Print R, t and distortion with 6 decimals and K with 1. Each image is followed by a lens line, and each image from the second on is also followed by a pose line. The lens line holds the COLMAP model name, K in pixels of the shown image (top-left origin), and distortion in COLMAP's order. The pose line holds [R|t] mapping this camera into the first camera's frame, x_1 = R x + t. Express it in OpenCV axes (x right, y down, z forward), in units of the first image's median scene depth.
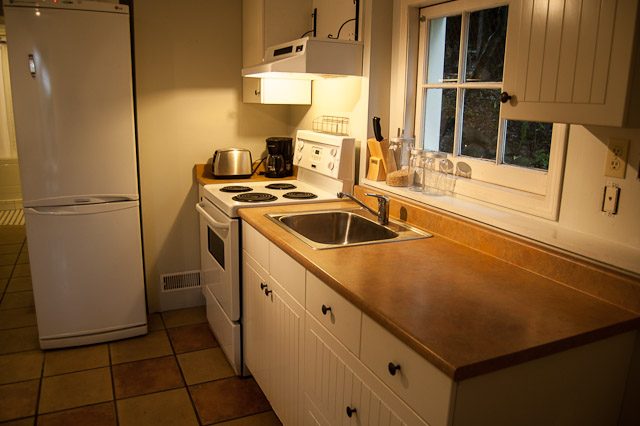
lens RADIAL K [[500.8, 0, 320.0], [0, 500.8, 213.0], [0, 0, 1]] dist [-0.072719, 0.006696]
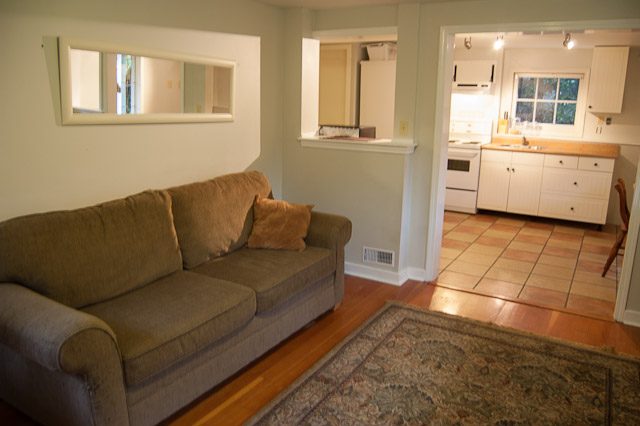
lens RADIAL K [[500.8, 0, 320.0], [0, 500.8, 213.0], [0, 0, 1]] dist [-0.072719, 0.006696]
pose [[0.825058, -0.134478, 0.548812, -2.259693], [0.126040, 0.990595, 0.053248, 0.092284], [-0.550811, 0.025240, 0.834248, -0.698209]]
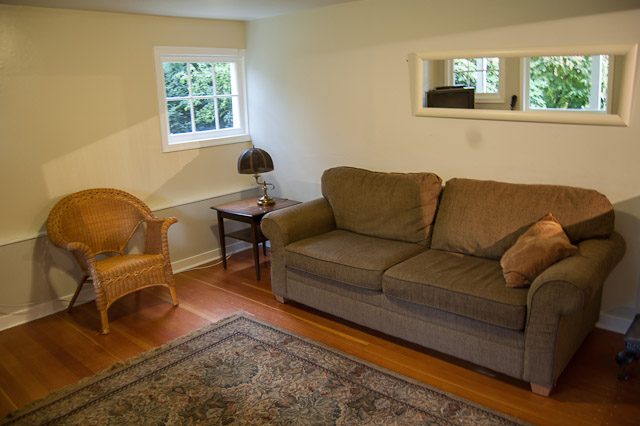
lens RADIAL K [[500.8, 0, 320.0], [0, 500.8, 213.0], [0, 0, 1]] dist [-0.072719, 0.006696]
pose [[0.394022, 0.178161, -0.901668, 2.652035], [-0.159612, 0.979390, 0.123769, -0.095076], [0.905136, 0.095150, 0.414338, 0.419724]]
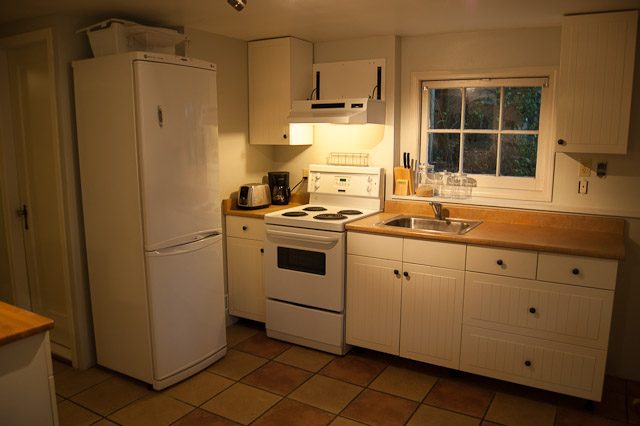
lens RADIAL K [[500.8, 0, 320.0], [0, 500.8, 213.0], [0, 0, 1]] dist [-0.072719, 0.006696]
pose [[0.825845, -0.108057, 0.553447, -0.903837], [0.139795, 0.990062, -0.015296, -0.025976], [-0.546294, 0.090001, 0.832744, -0.077848]]
